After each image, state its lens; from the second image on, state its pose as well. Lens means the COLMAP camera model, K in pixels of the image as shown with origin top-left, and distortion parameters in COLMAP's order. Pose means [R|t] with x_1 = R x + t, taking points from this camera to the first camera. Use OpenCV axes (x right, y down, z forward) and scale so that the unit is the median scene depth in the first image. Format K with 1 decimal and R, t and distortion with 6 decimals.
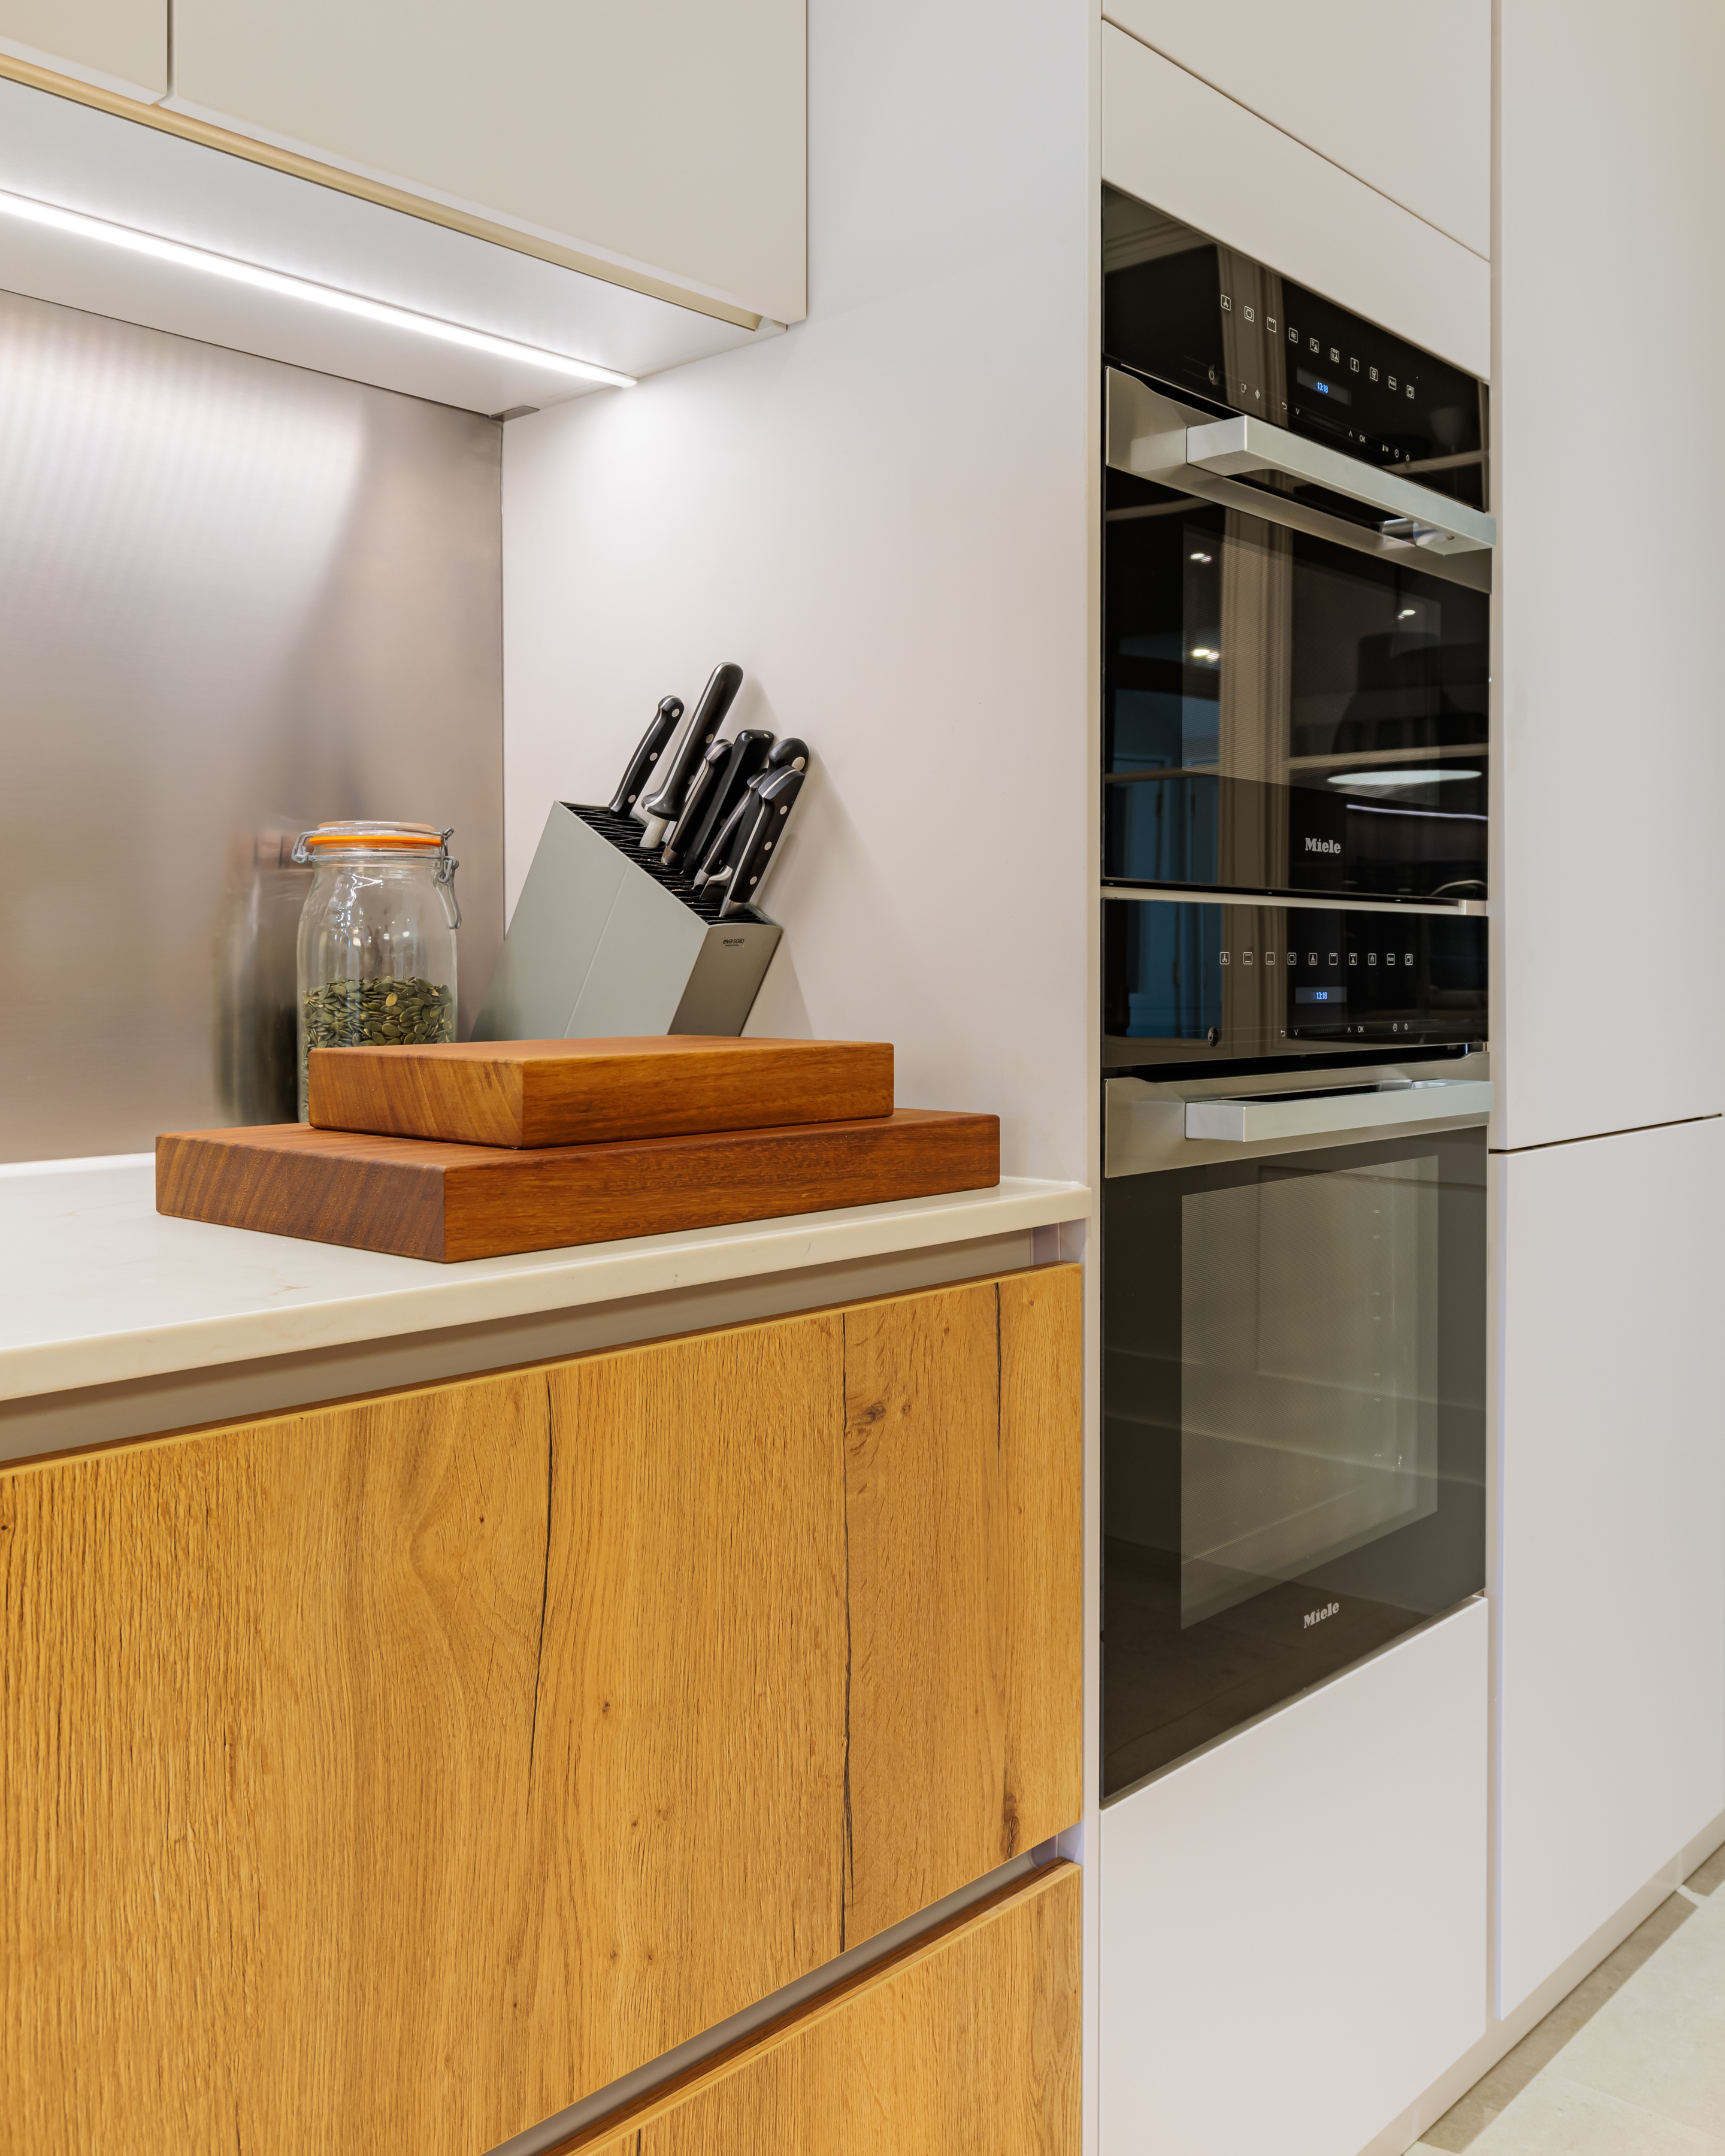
lens RADIAL K [[1995.0, 0, 836.6], [0, 1995.0, 958.7], [0, 0, 1]] dist [0.047391, 0.000000]
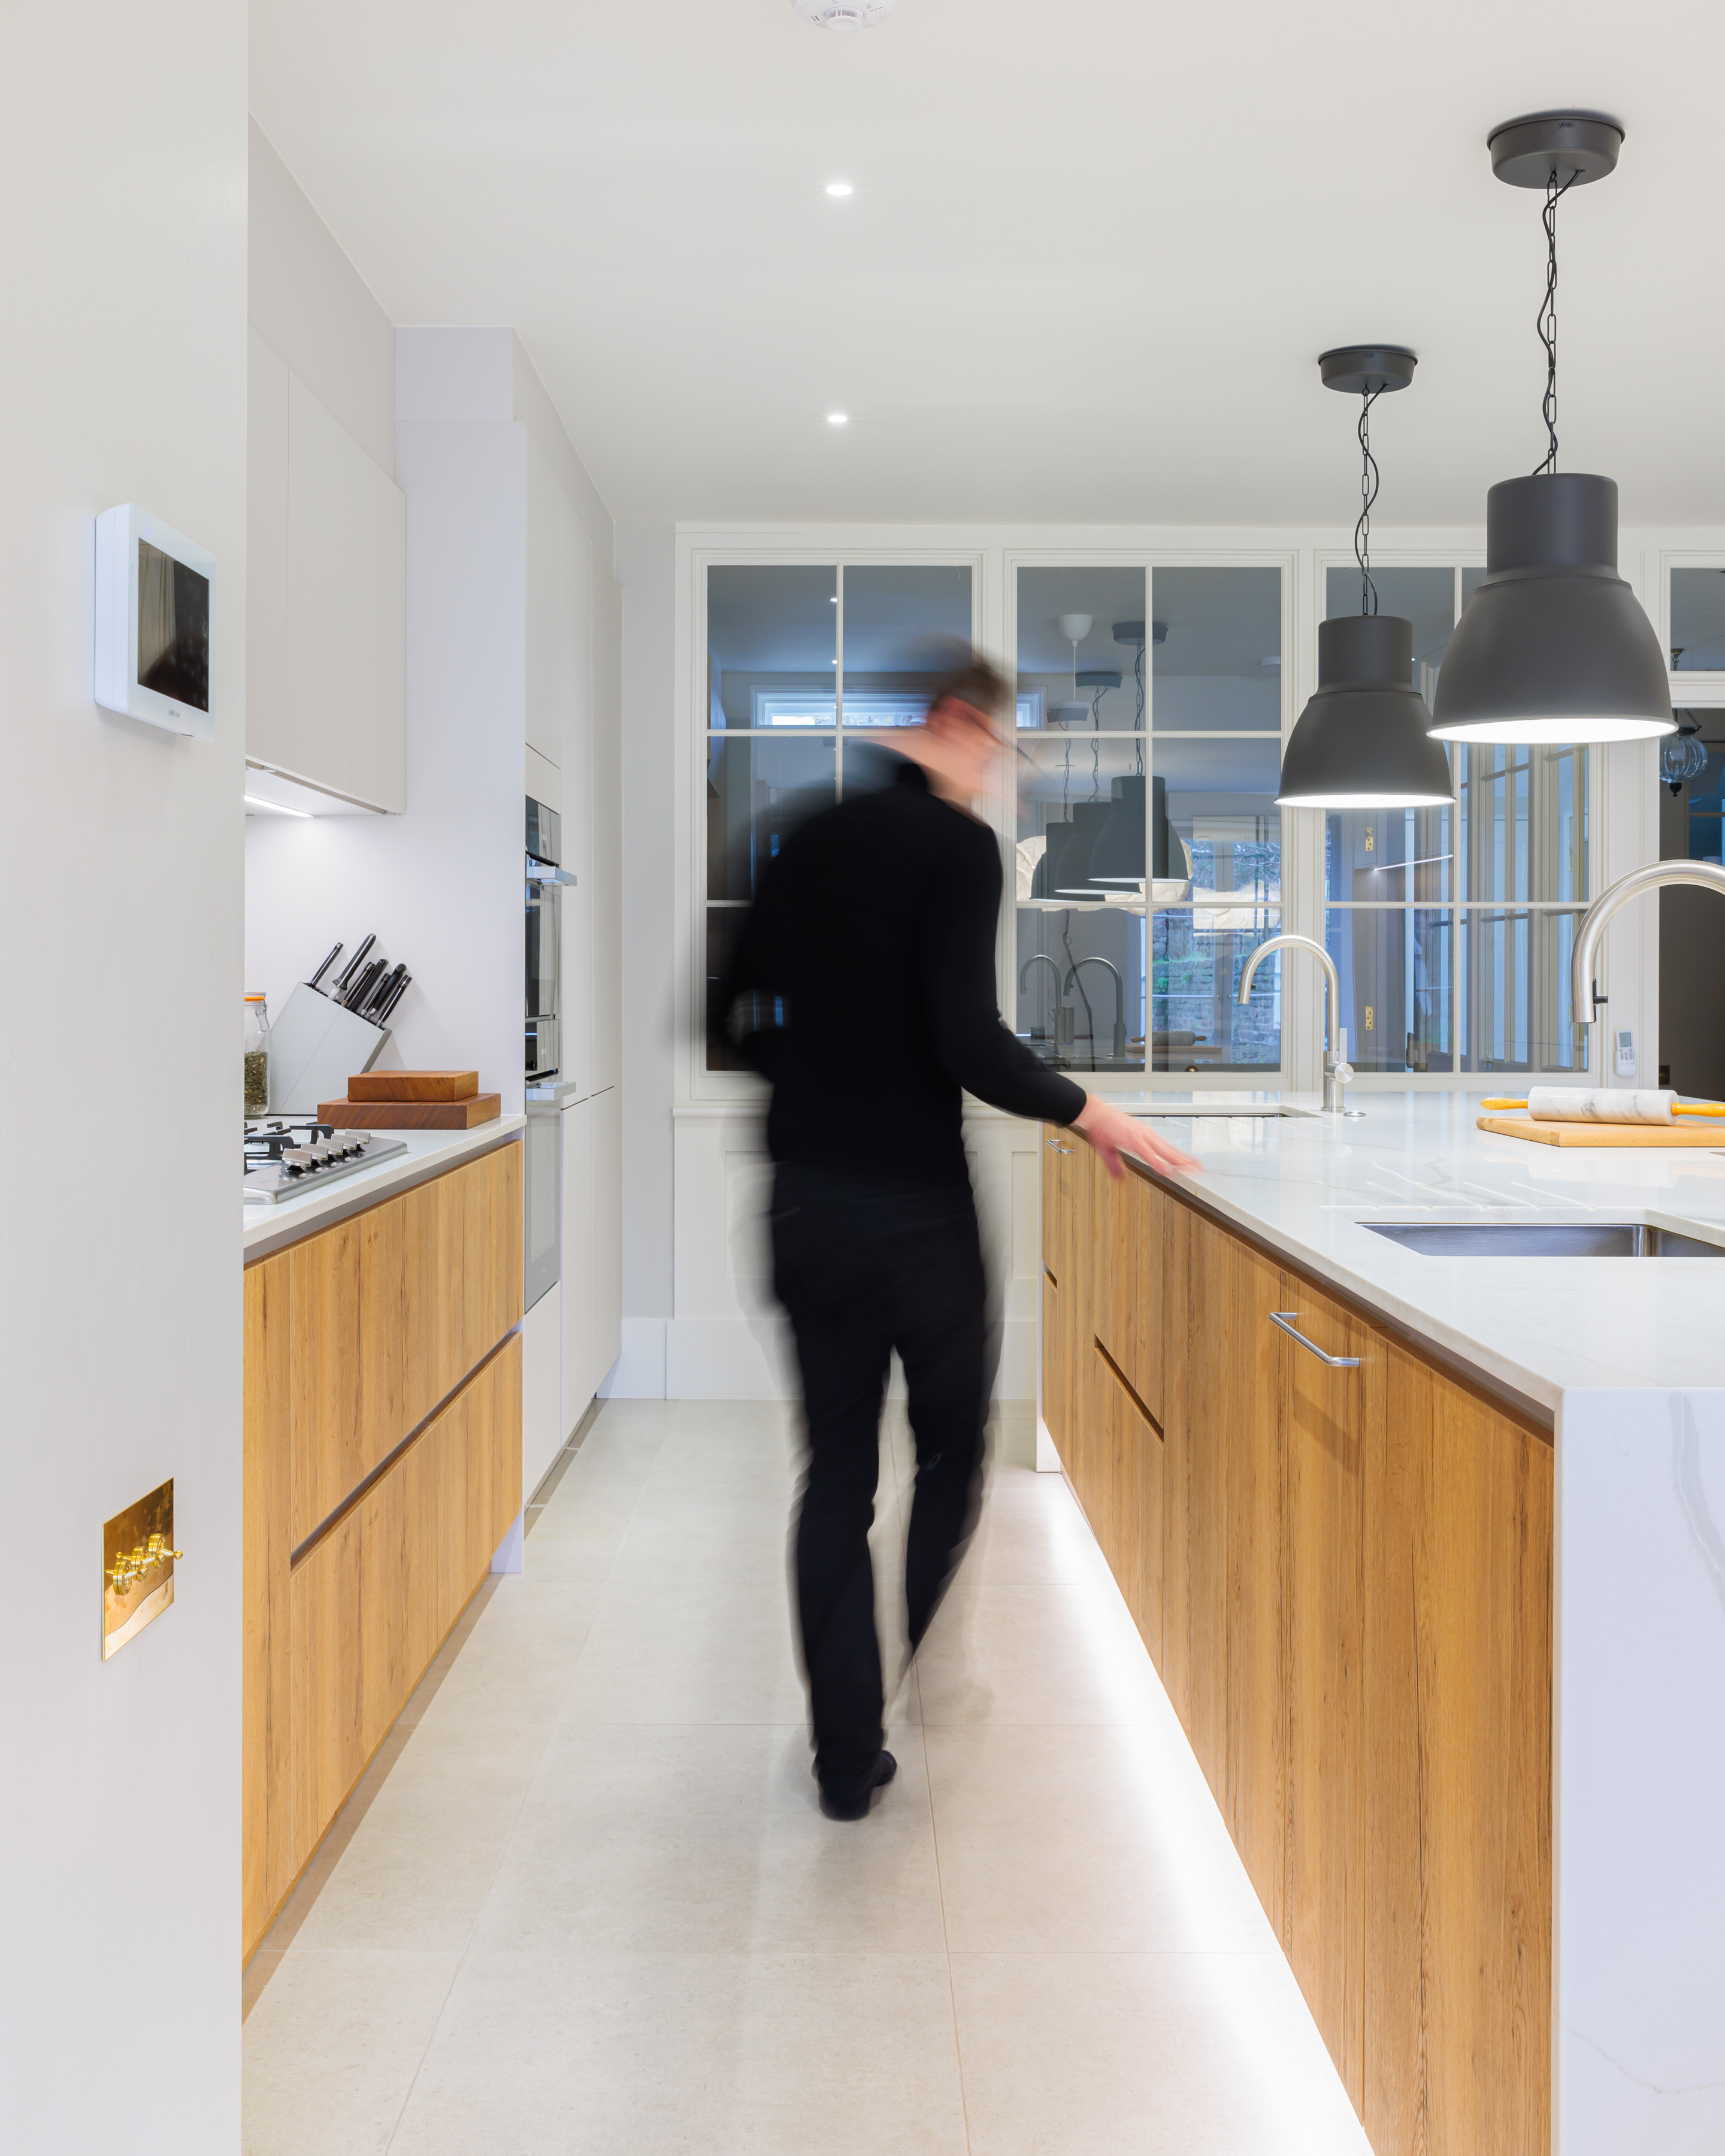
lens RADIAL K [[2354.2, 0, 852.9], [0, 2354.2, 1068.9], [0, 0, 1]] dist [0.011016, 0.000000]
pose [[0.737172, -0.025048, 0.675241, -1.770252], [0.003071, 0.999427, 0.033720, -0.072104], [-0.675698, -0.022783, 0.736826, -1.830454]]
